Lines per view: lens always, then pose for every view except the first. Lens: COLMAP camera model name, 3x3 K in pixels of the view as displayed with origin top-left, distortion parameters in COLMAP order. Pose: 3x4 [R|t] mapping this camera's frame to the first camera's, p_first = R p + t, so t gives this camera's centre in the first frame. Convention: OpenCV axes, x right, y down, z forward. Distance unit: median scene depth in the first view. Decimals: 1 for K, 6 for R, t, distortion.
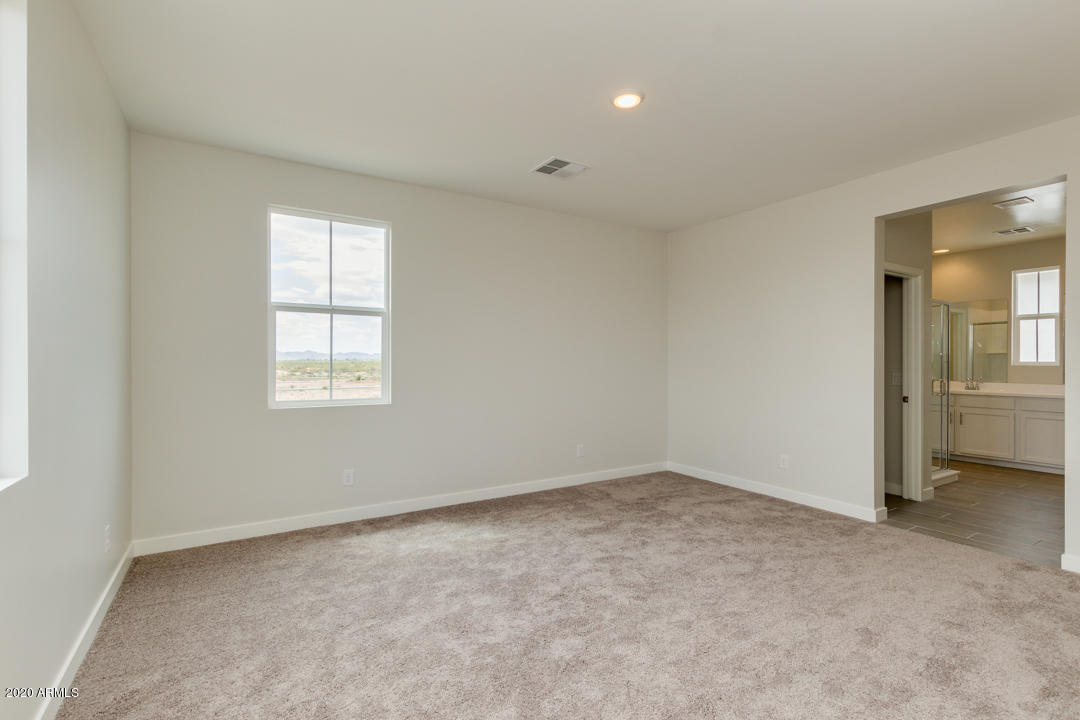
lens RADIAL K [[503.1, 0, 547.6], [0, 503.1, 363.7], [0, 0, 1]] dist [0.004428, -0.000884]
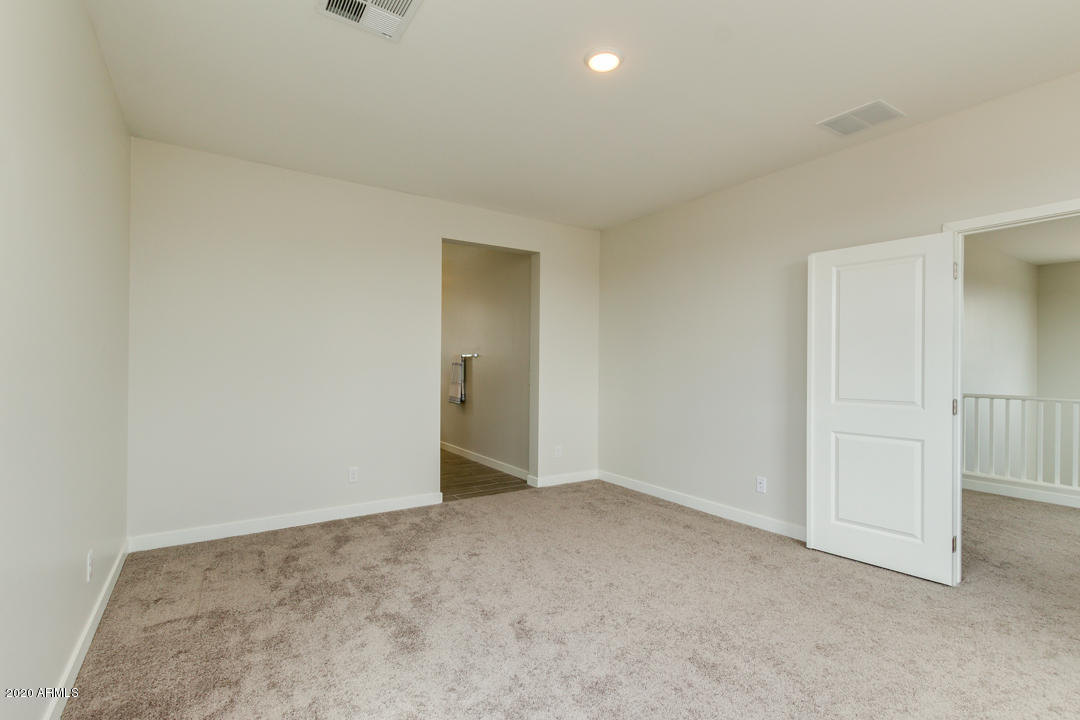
lens RADIAL K [[503.1, 0, 537.5], [0, 503.1, 361.5], [0, 0, 1]] dist [0.004428, -0.000884]
pose [[-0.021540, 0.000935, 0.999768, -0.477876], [0.002261, 0.999997, -0.000886, -0.004833], [-0.999765, 0.002241, -0.021542, 0.768689]]
